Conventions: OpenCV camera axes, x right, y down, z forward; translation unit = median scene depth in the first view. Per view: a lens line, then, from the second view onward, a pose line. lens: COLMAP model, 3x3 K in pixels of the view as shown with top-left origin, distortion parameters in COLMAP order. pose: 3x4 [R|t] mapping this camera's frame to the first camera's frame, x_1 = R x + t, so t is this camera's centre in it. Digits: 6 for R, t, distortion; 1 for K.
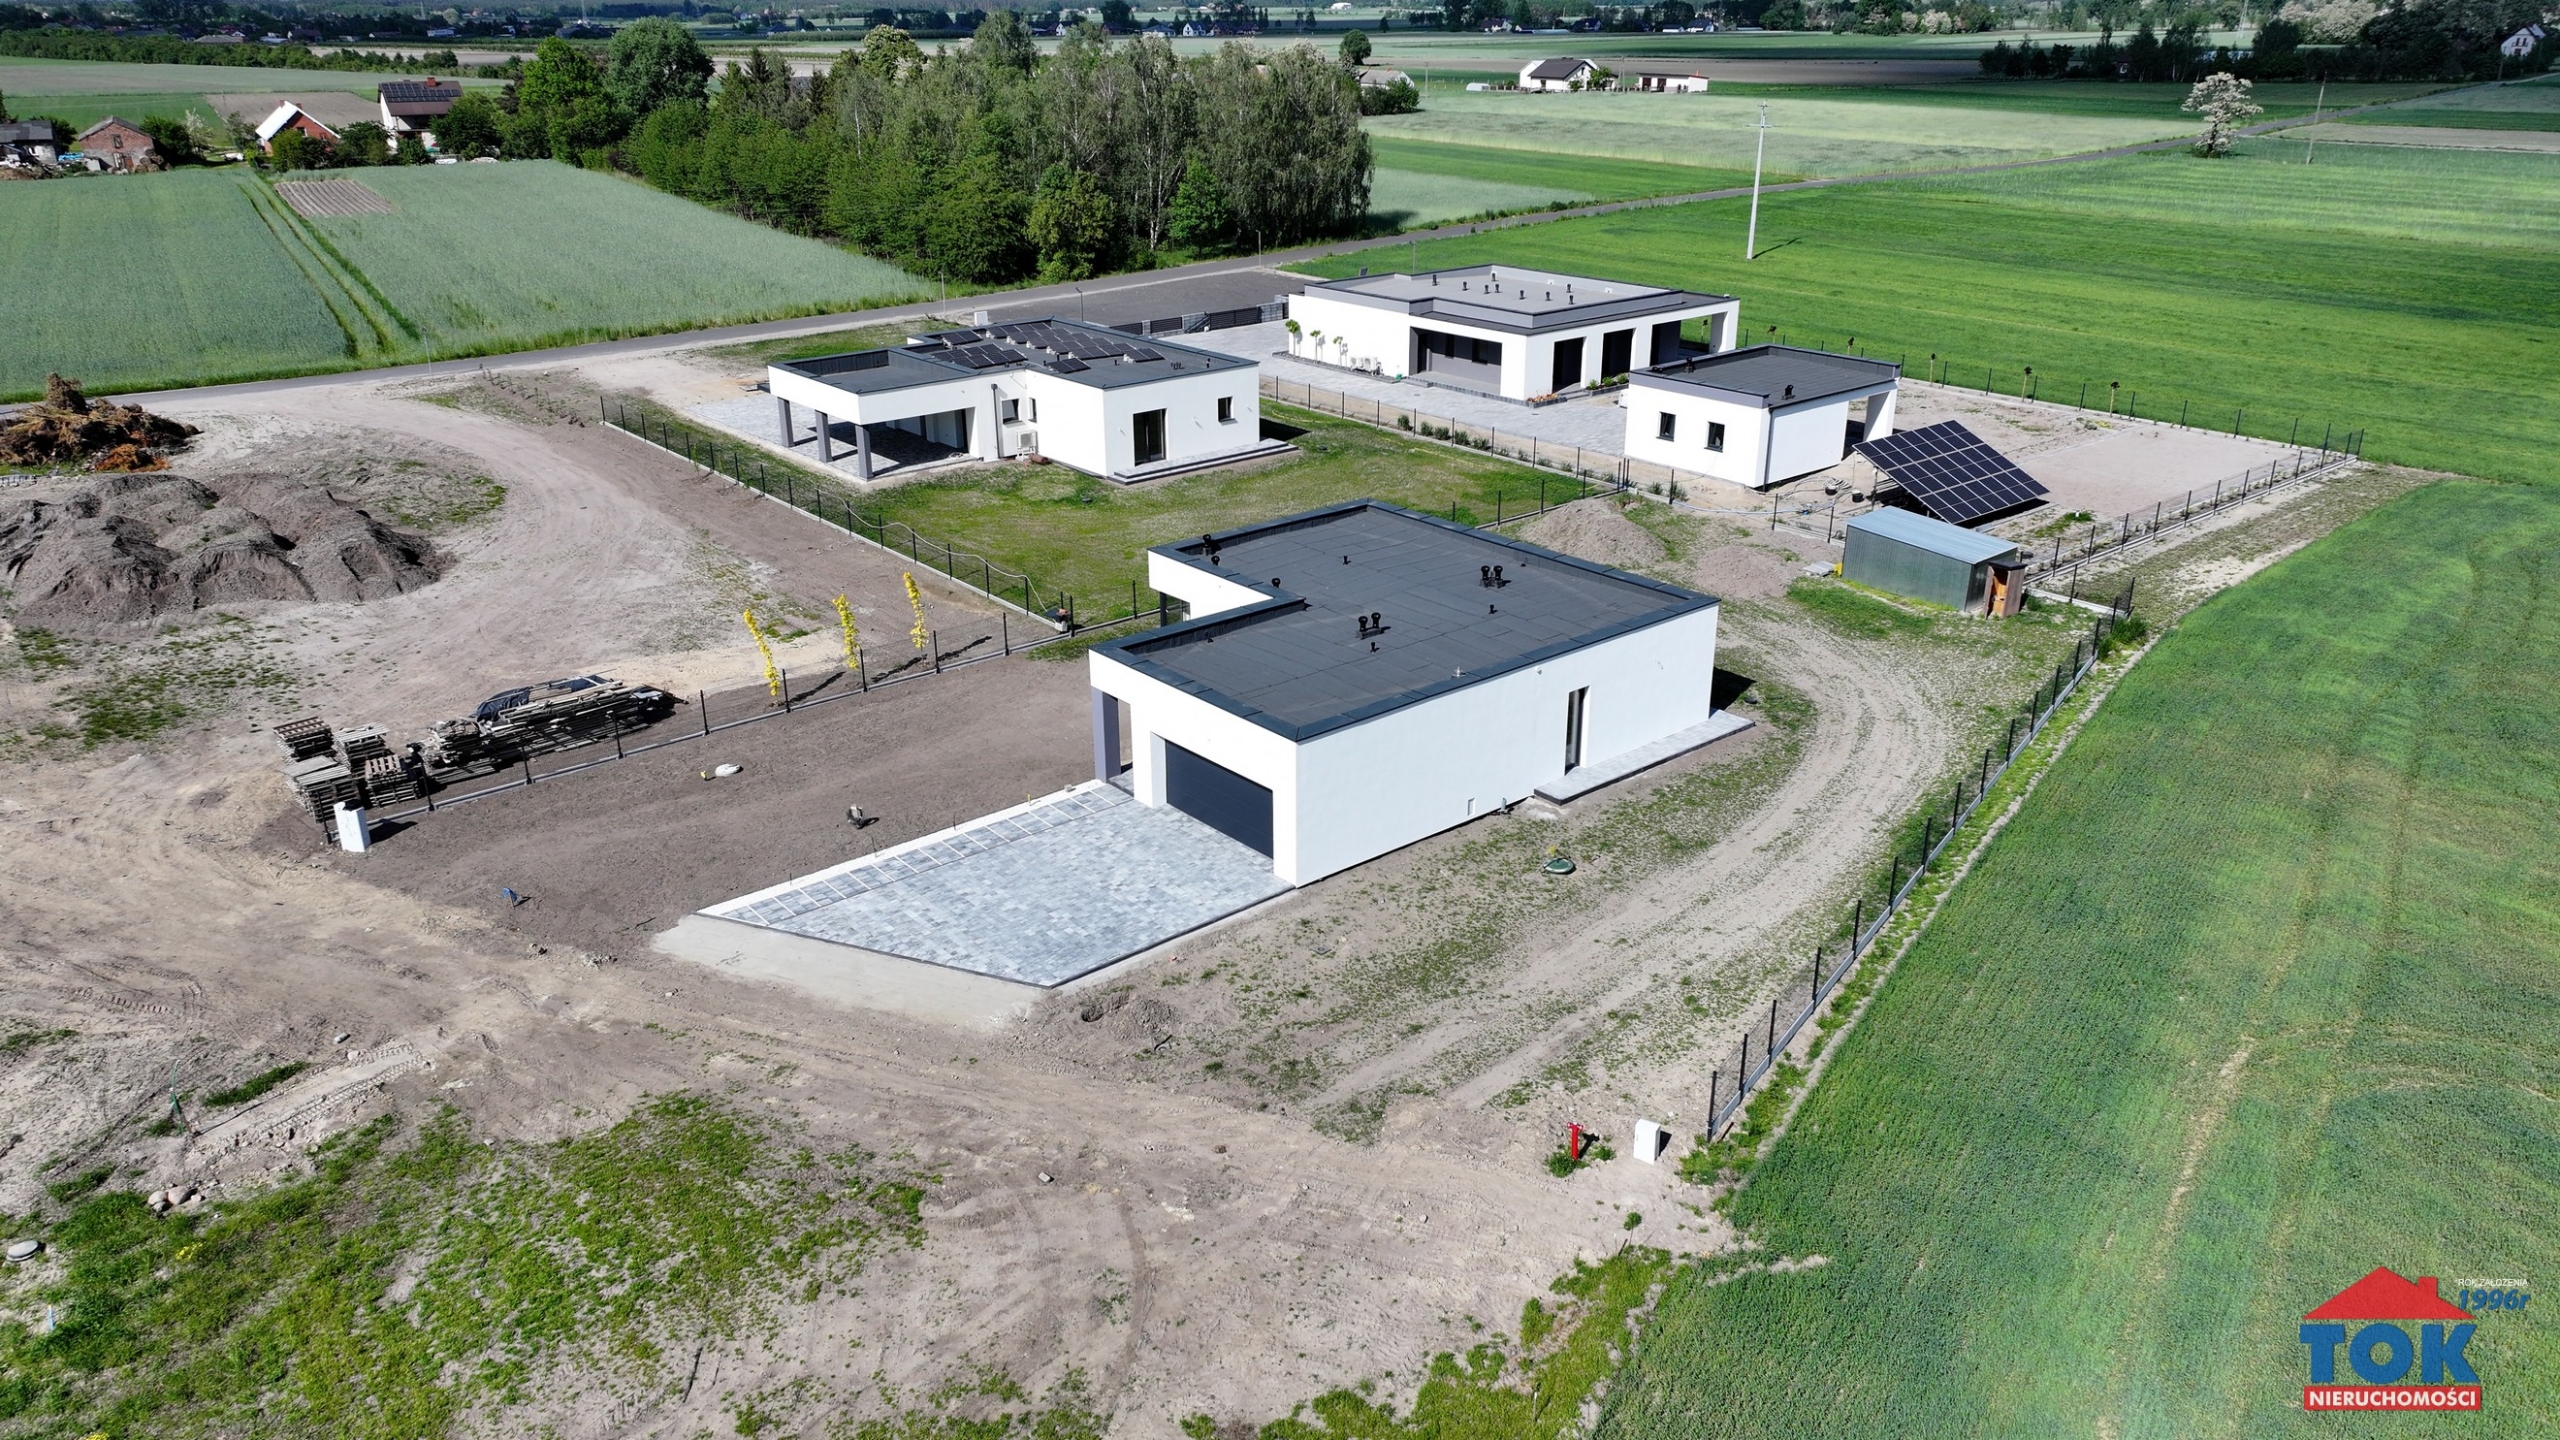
lens RADIAL K [[1794.7, 0, 1281.7], [0, 1794.7, 714.6], [0, 0, 1]] dist [0.002256, 0.008286]
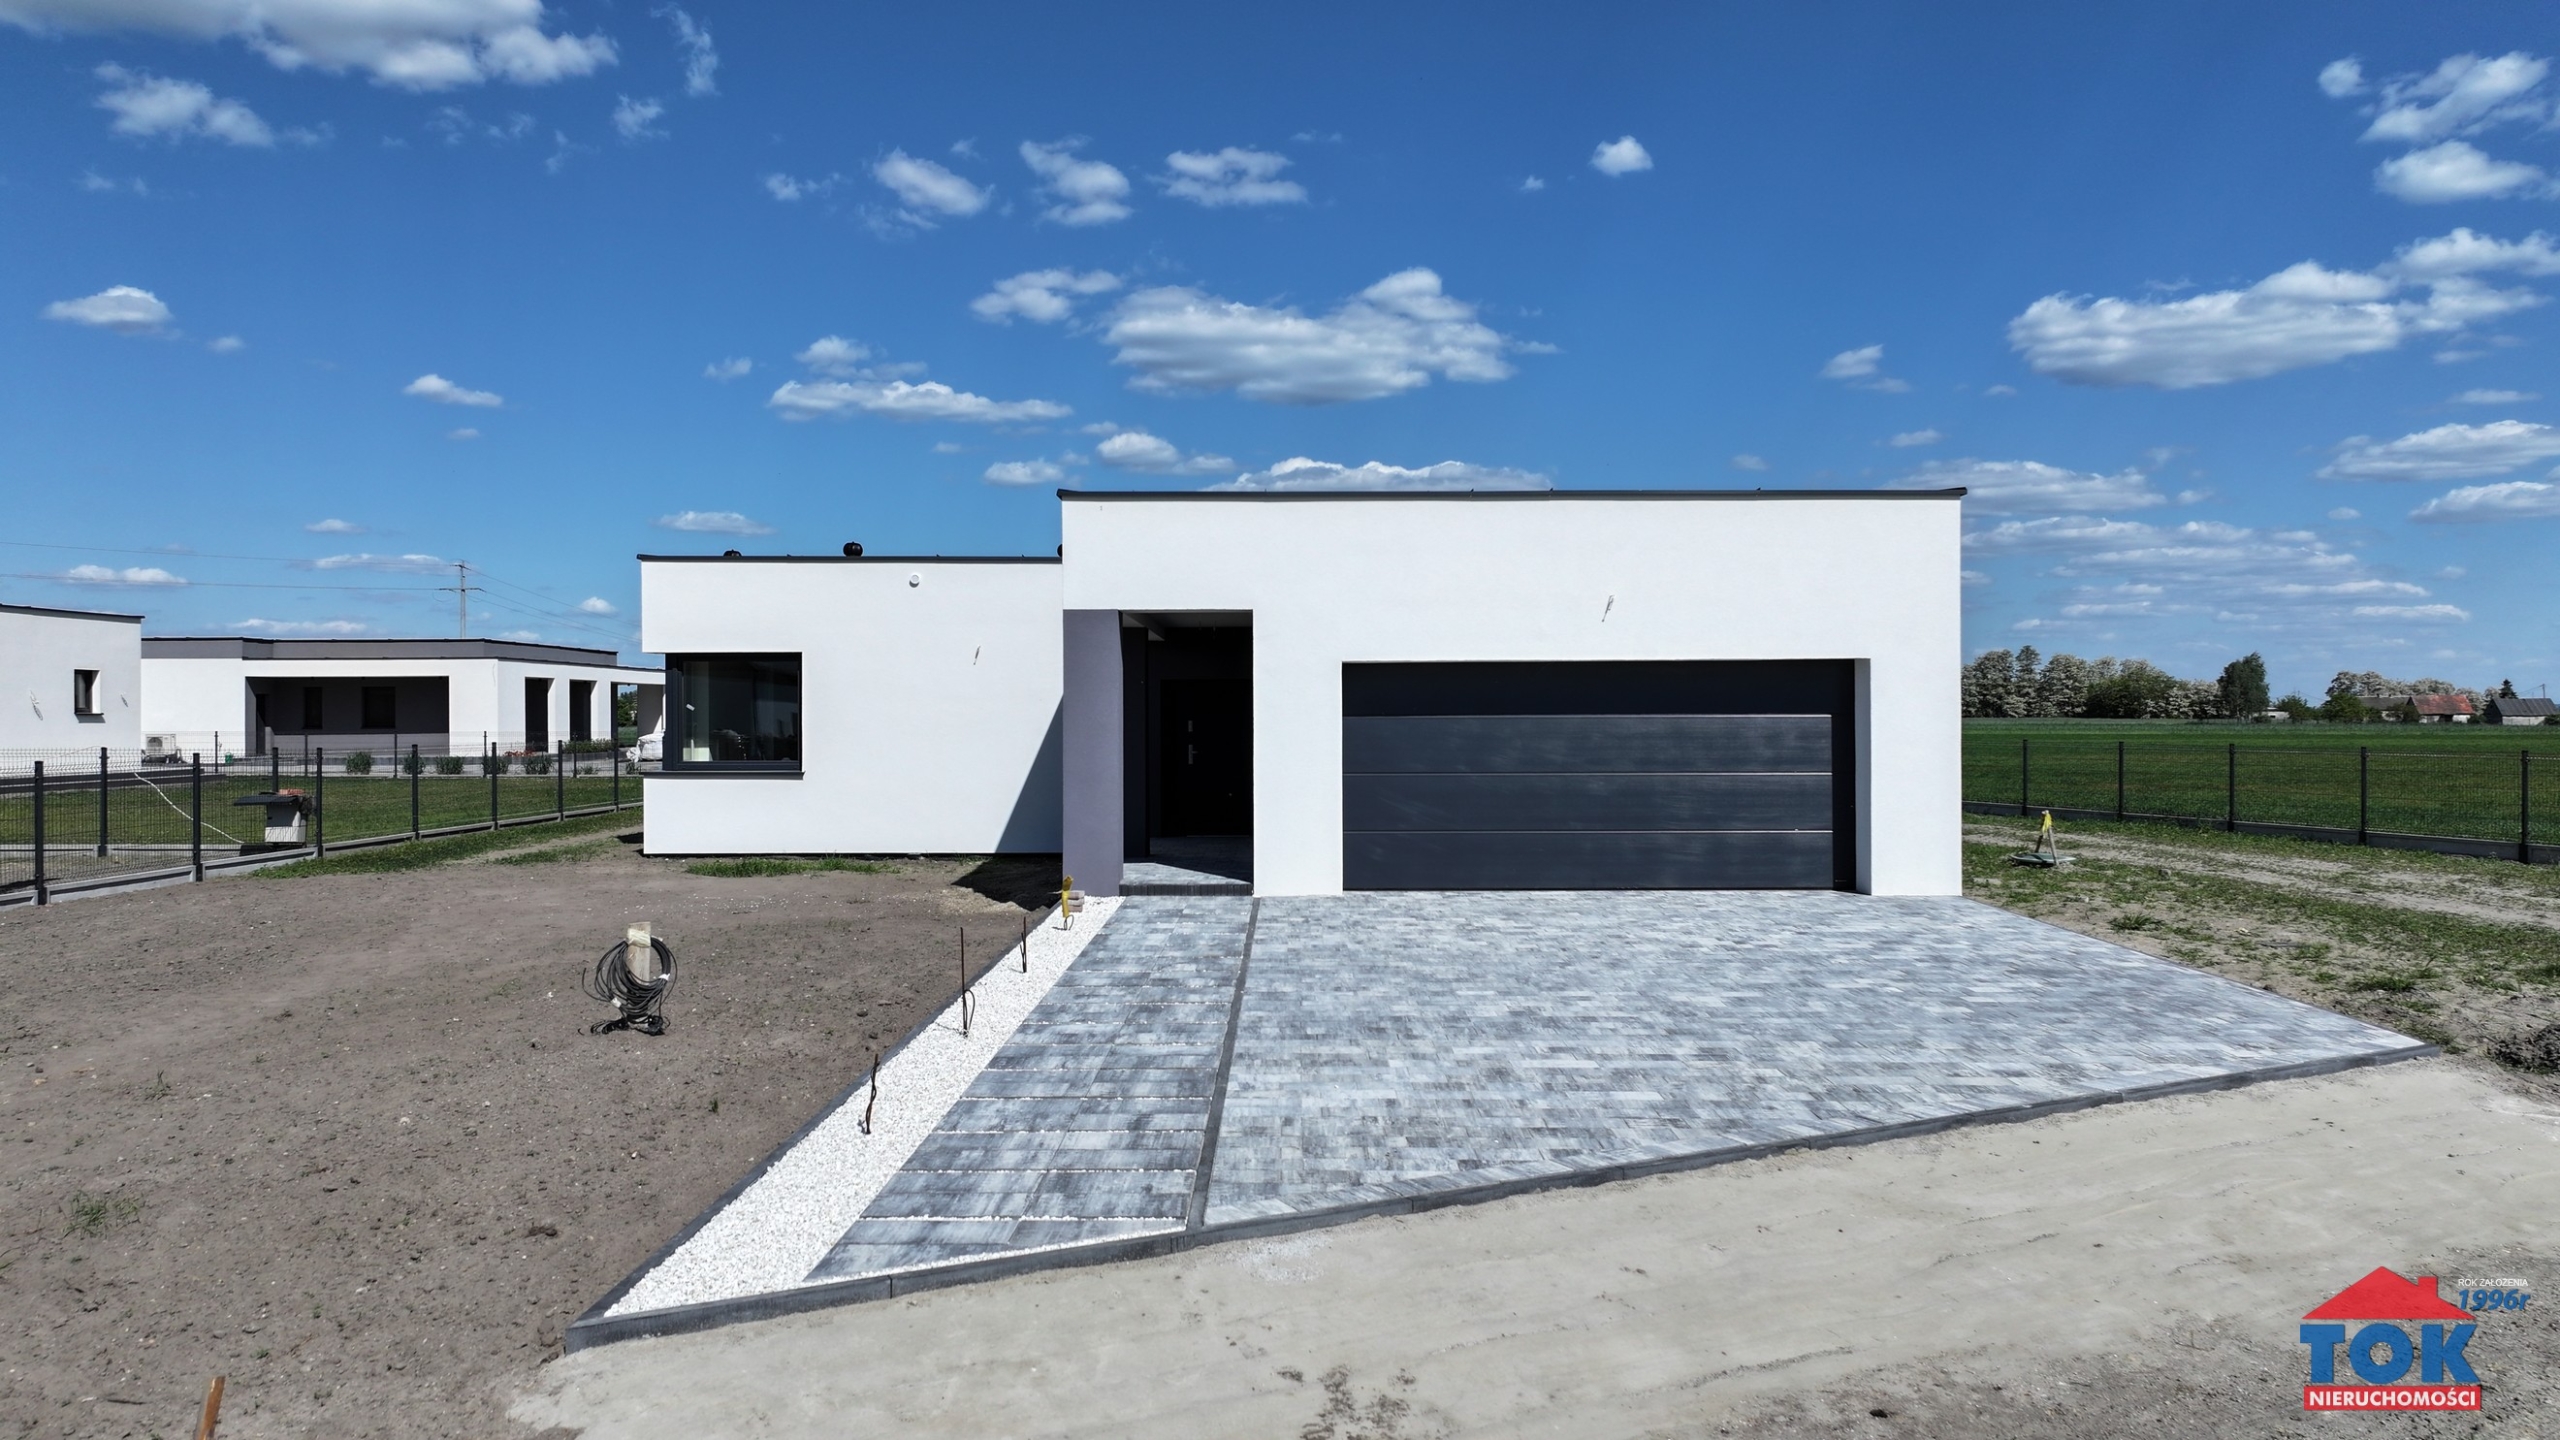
lens RADIAL K [[1794.7, 0, 1281.7], [0, 1794.7, 714.6], [0, 0, 1]] dist [0.002256, 0.008286]
pose [[0.644719, 0.008442, 0.764373, -0.205771], [0.281312, 0.927146, -0.247516, 0.060109], [-0.710775, 0.374606, 0.595373, 0.453074]]
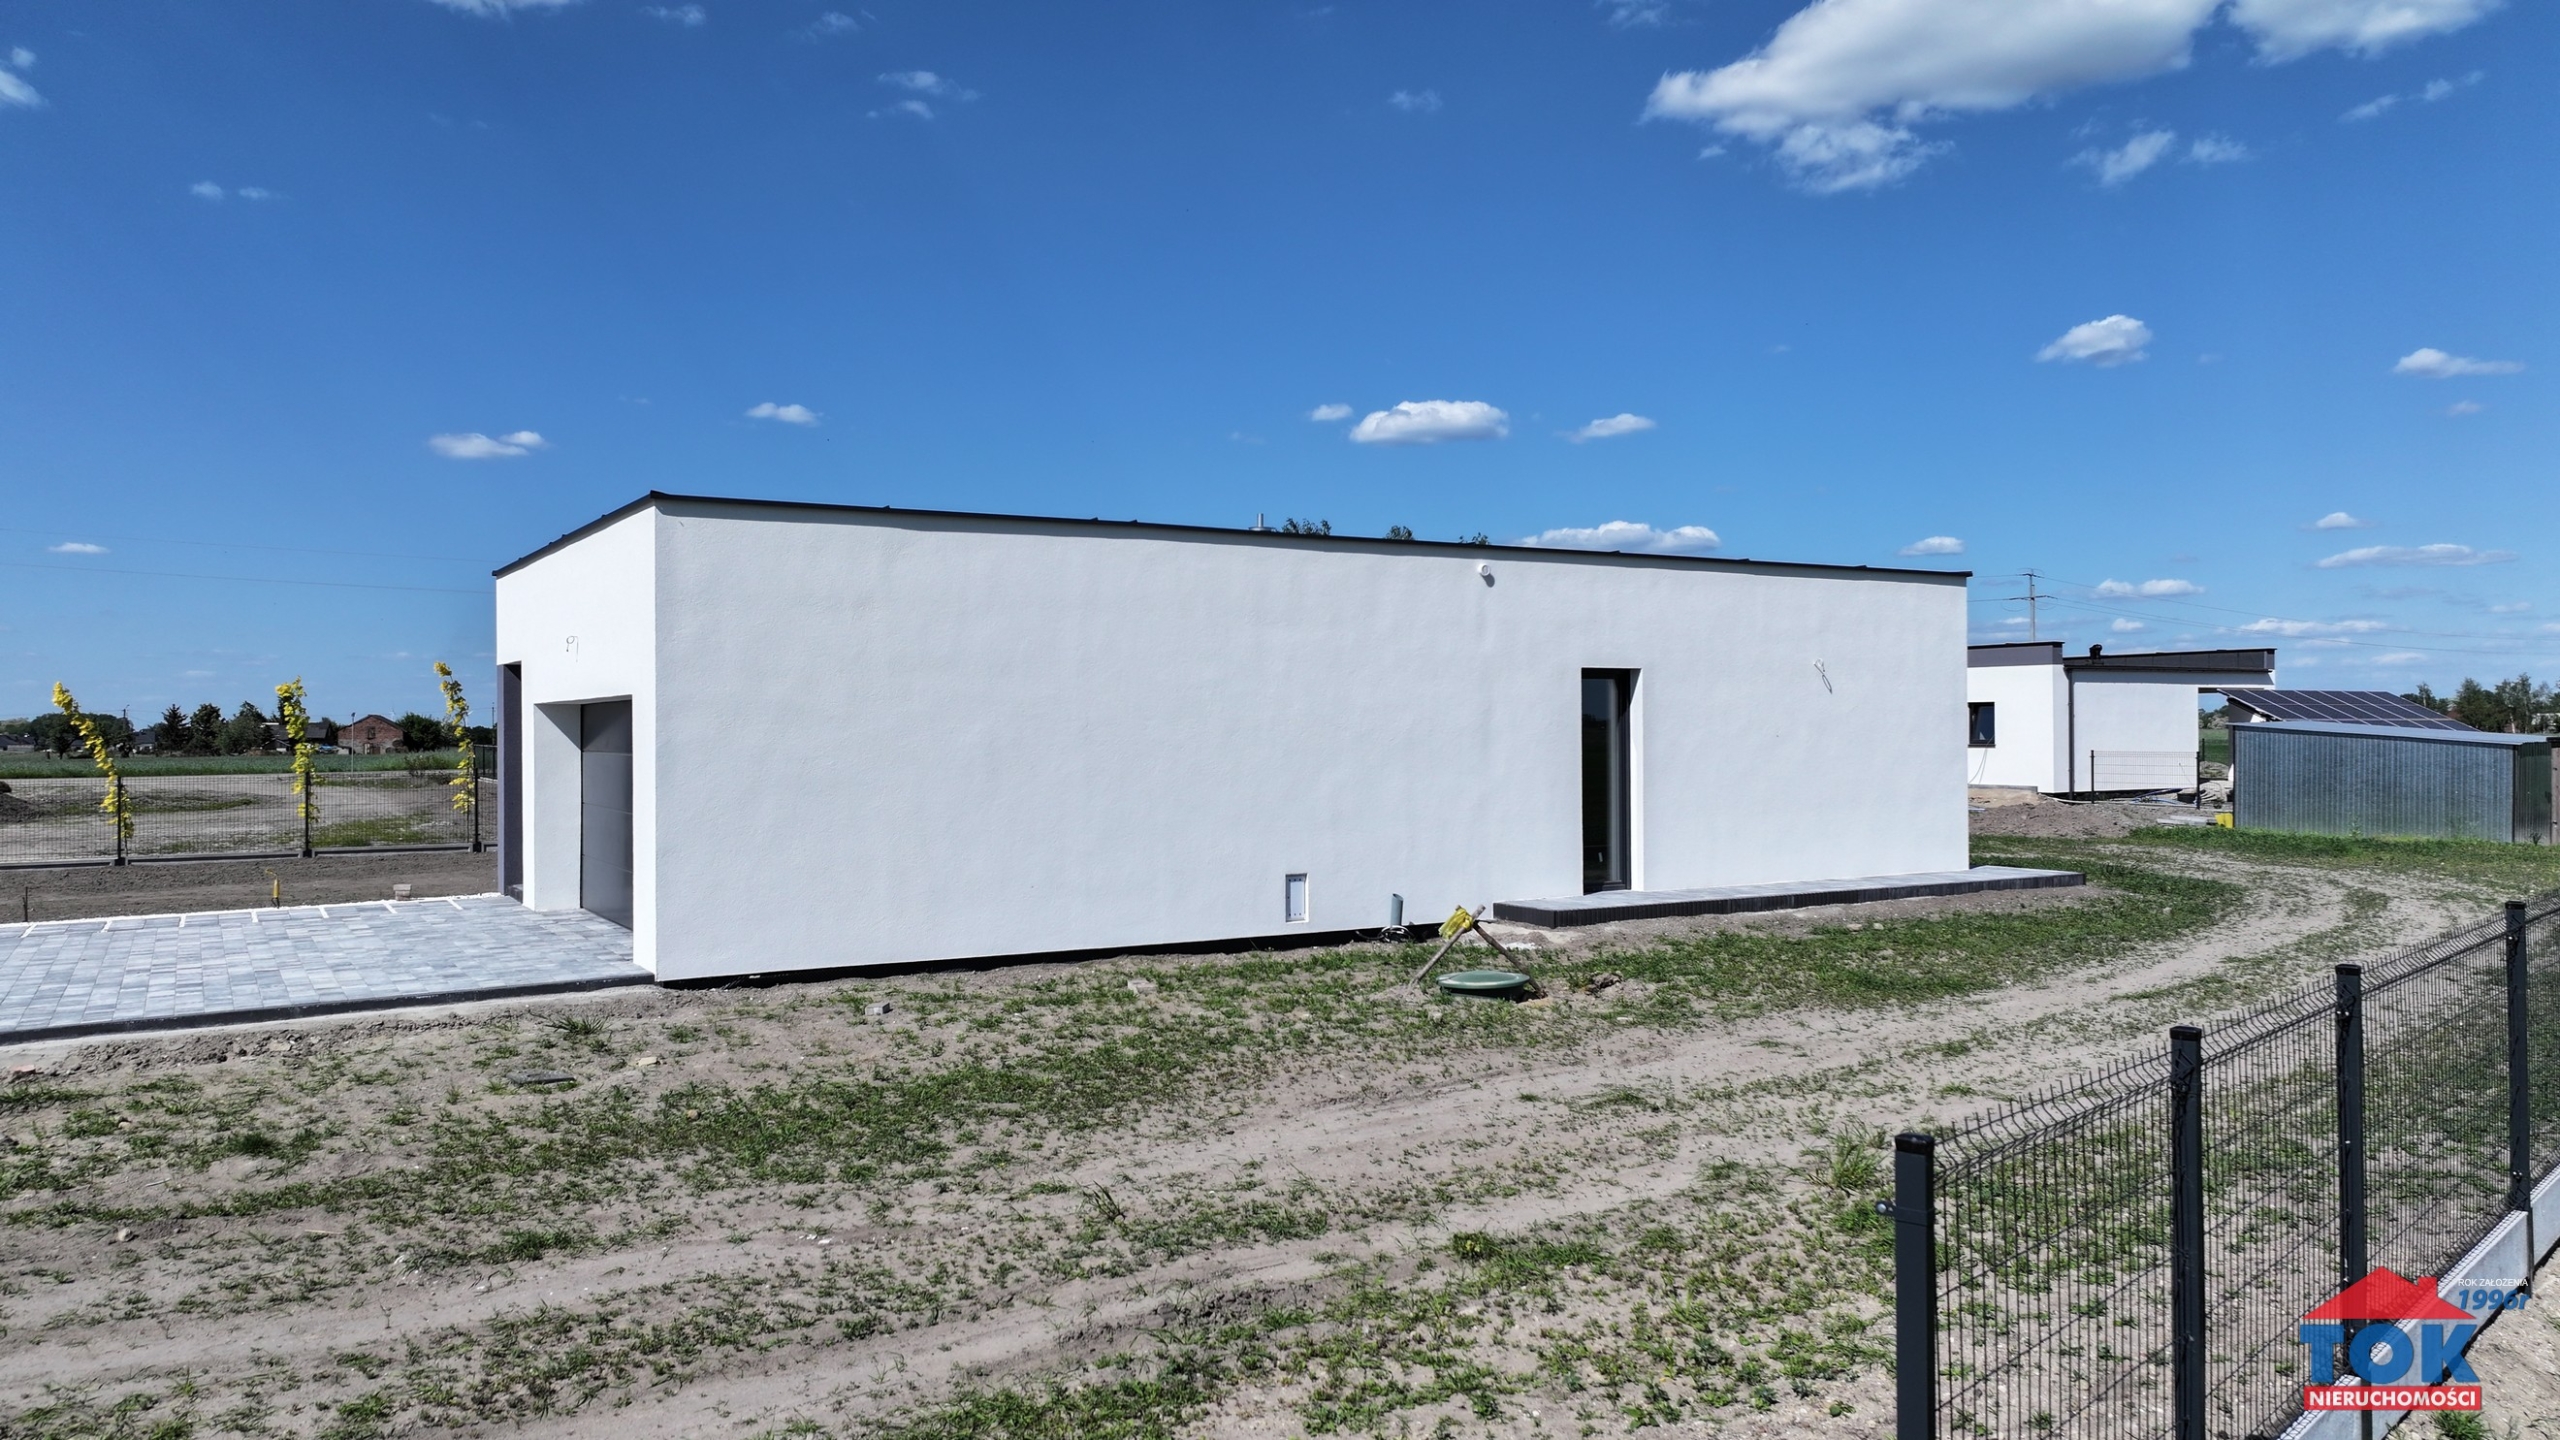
lens RADIAL K [[1794.7, 0, 1281.7], [0, 1794.7, 714.6], [0, 0, 1]] dist [0.002256, 0.008286]
pose [[0.988168, -0.001595, -0.153365, 0.091073], [-0.056674, 0.925377, -0.374788, 0.089205], [0.142518, 0.379046, 0.914337, 0.368840]]
